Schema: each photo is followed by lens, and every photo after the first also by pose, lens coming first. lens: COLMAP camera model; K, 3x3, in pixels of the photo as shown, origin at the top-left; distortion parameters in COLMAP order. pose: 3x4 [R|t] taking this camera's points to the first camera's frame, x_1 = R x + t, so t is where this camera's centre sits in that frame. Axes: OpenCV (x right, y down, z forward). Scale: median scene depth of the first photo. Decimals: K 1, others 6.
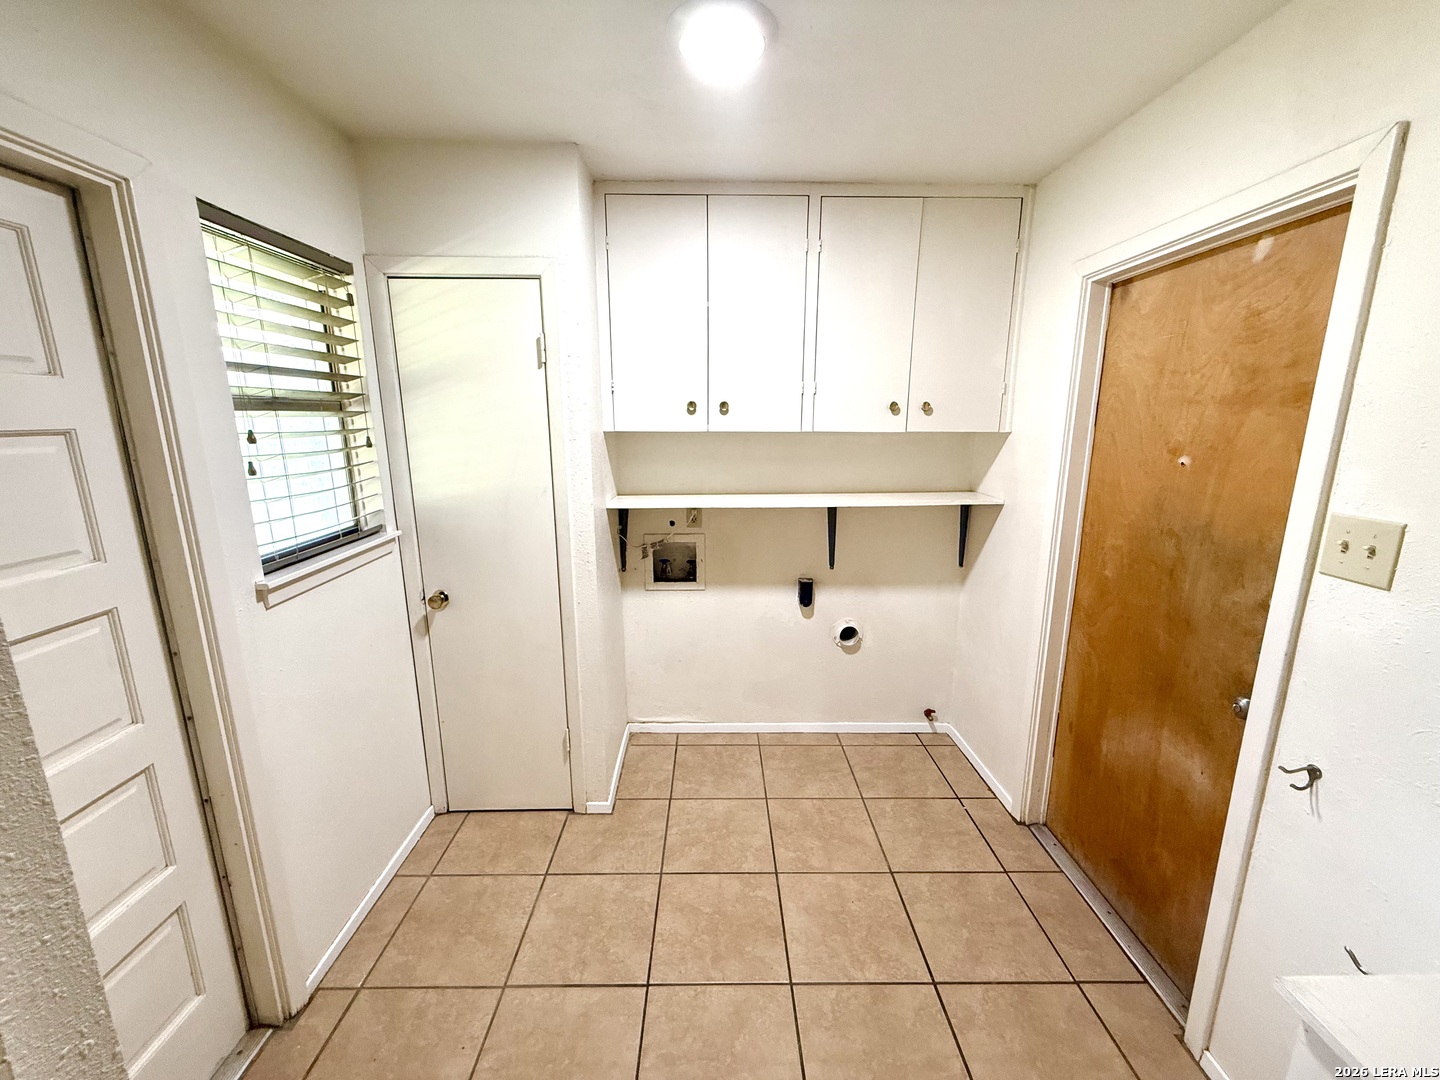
lens RADIAL K [[573.0, 0, 717.9], [0, 573.0, 539.1], [0, 0, 1]] dist [0.000989, -0.000432]
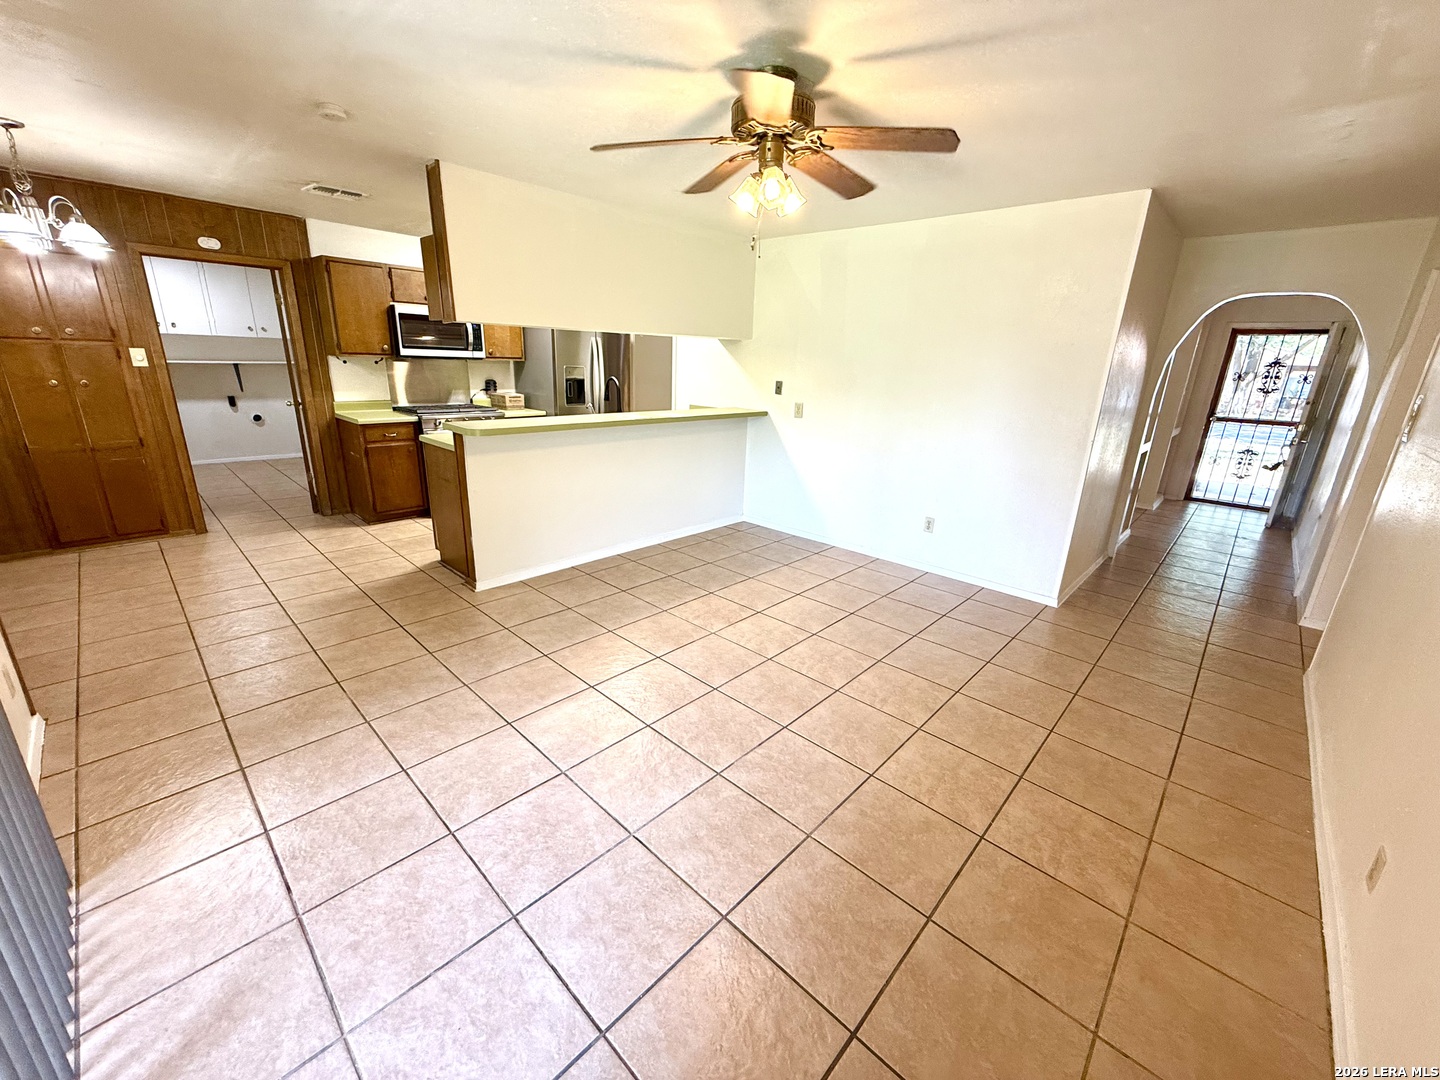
lens RADIAL K [[573.0, 0, 717.9], [0, 573.0, 539.1], [0, 0, 1]] dist [0.000989, -0.000432]
pose [[0.696001, -0.193052, 0.691602, -0.252657], [0.115151, 0.980722, 0.157873, 0.604166], [-0.708748, -0.030241, 0.704814, -2.639477]]
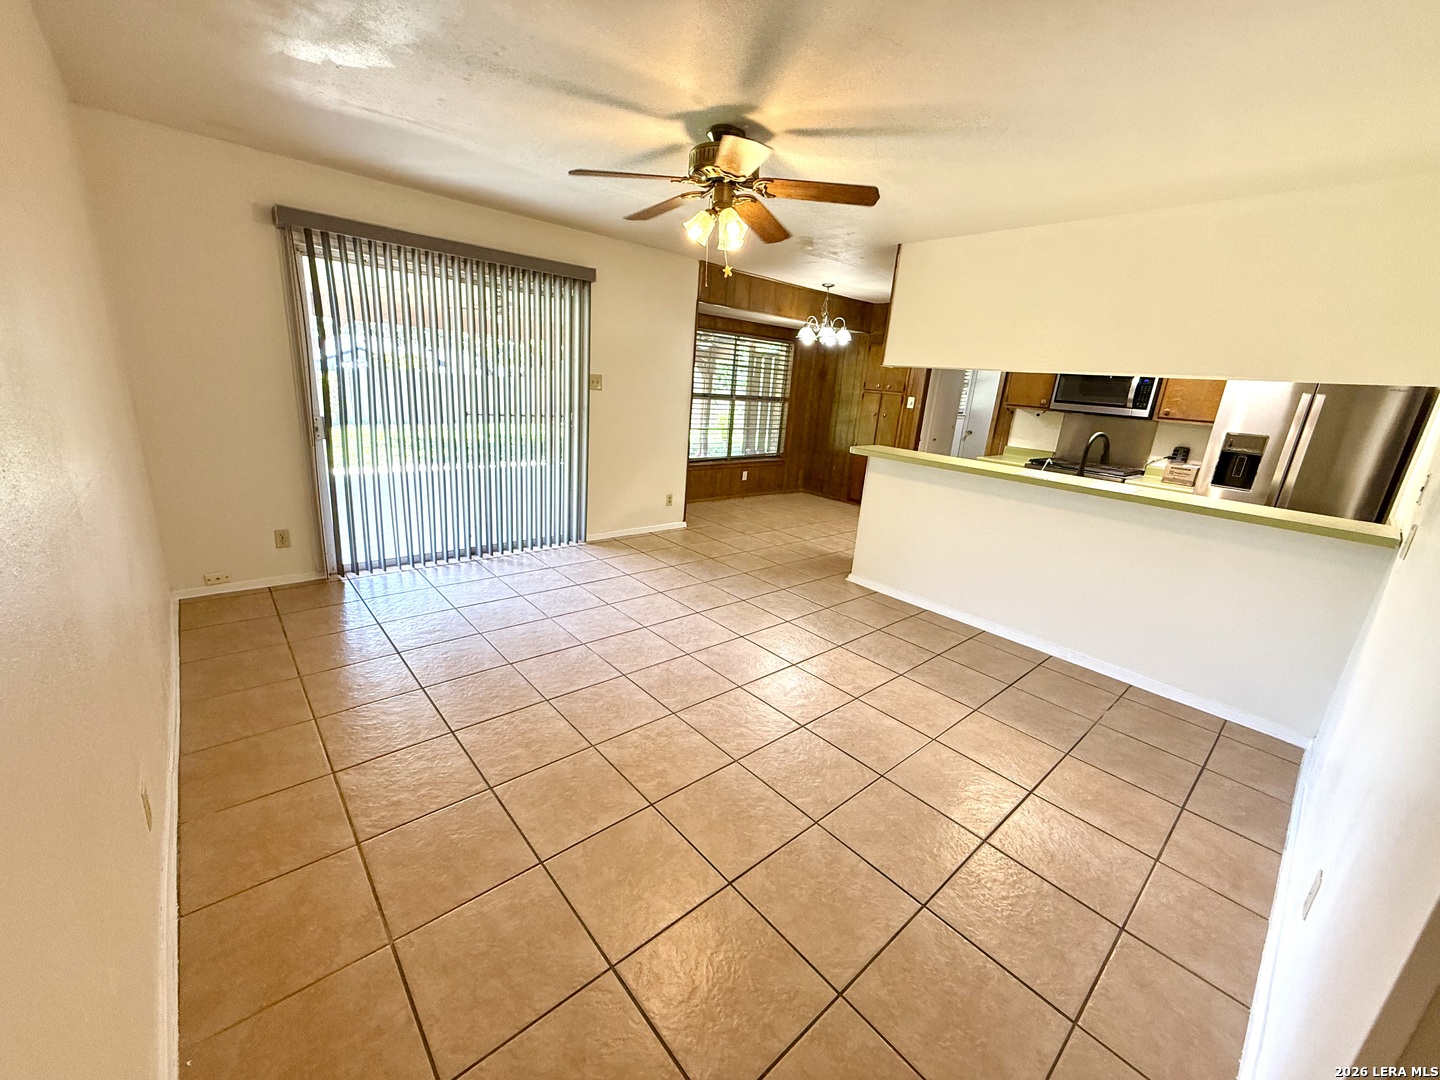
lens RADIAL K [[573.0, 0, 717.9], [0, 573.0, 539.1], [0, 0, 1]] dist [0.000989, -0.000432]
pose [[0.652014, 0.252676, -0.714866, 1.300215], [-0.229446, 0.964384, 0.131597, 0.628340], [0.722657, 0.078220, 0.686767, -2.715810]]
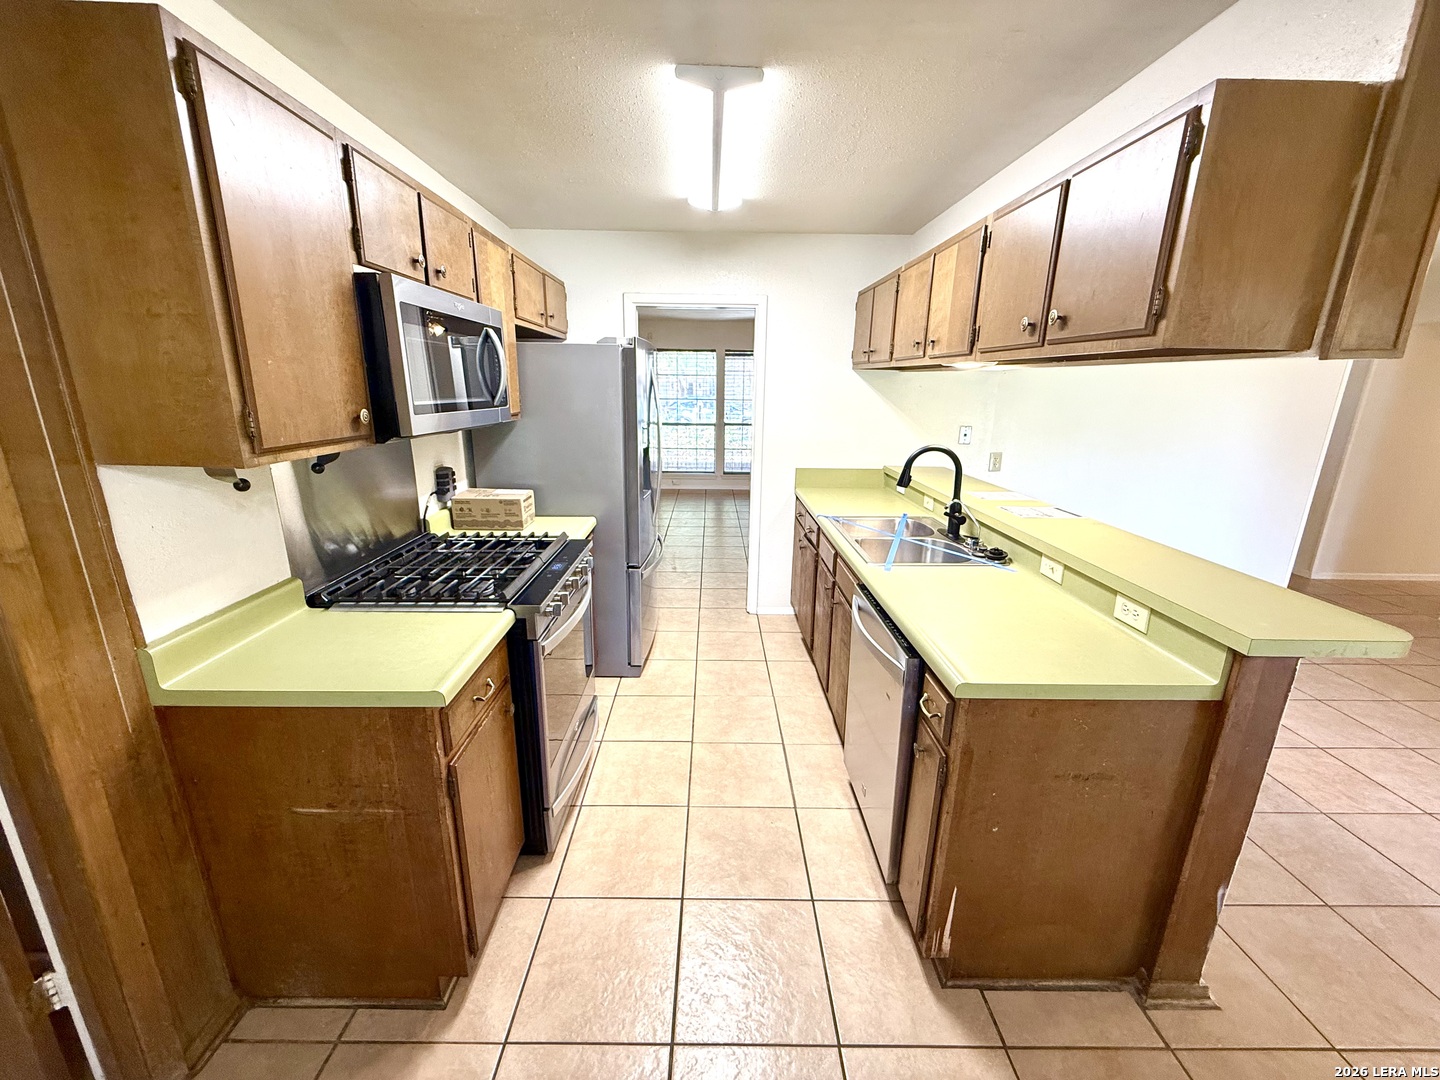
lens RADIAL K [[573.0, 0, 717.9], [0, 573.0, 539.1], [0, 0, 1]] dist [0.000989, -0.000432]
pose [[0.004091, -0.261438, 0.965211, -0.152423], [0.194961, 0.946906, 0.255654, 0.178152], [-0.980803, 0.187133, 0.054844, -0.786329]]
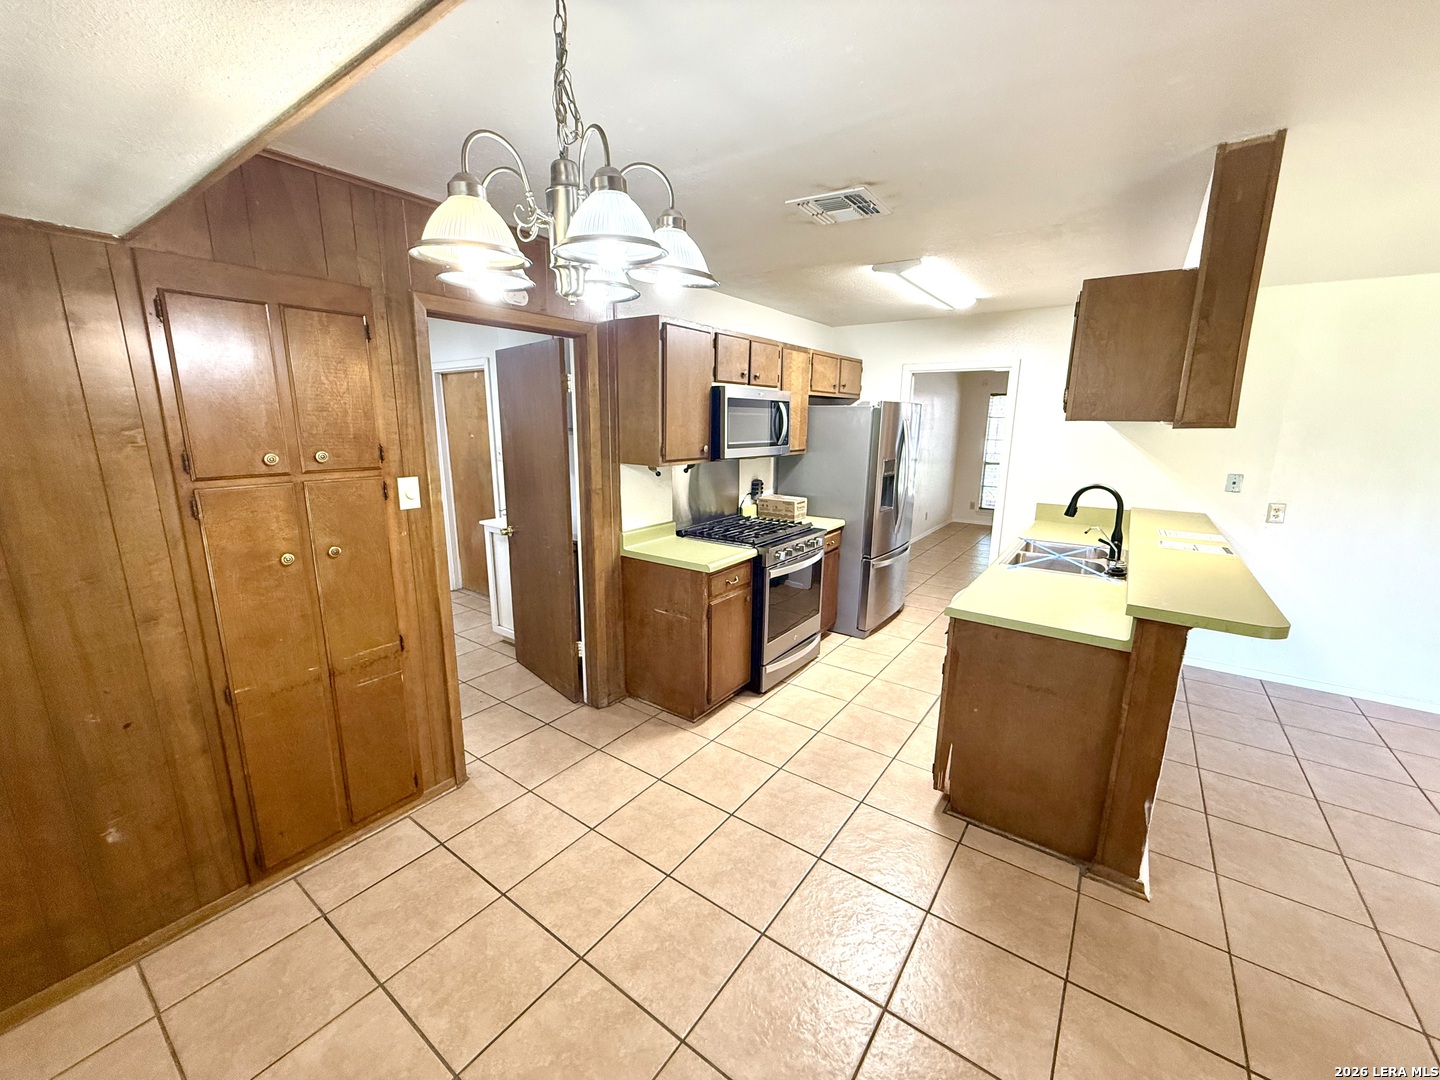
lens RADIAL K [[573.0, 0, 717.9], [0, 573.0, 539.1], [0, 0, 1]] dist [0.000989, -0.000432]
pose [[0.595204, -0.162343, 0.787005, -0.604205], [0.159943, 0.983718, 0.081958, 0.238455], [-0.787496, 0.077094, 0.611479, -1.229785]]
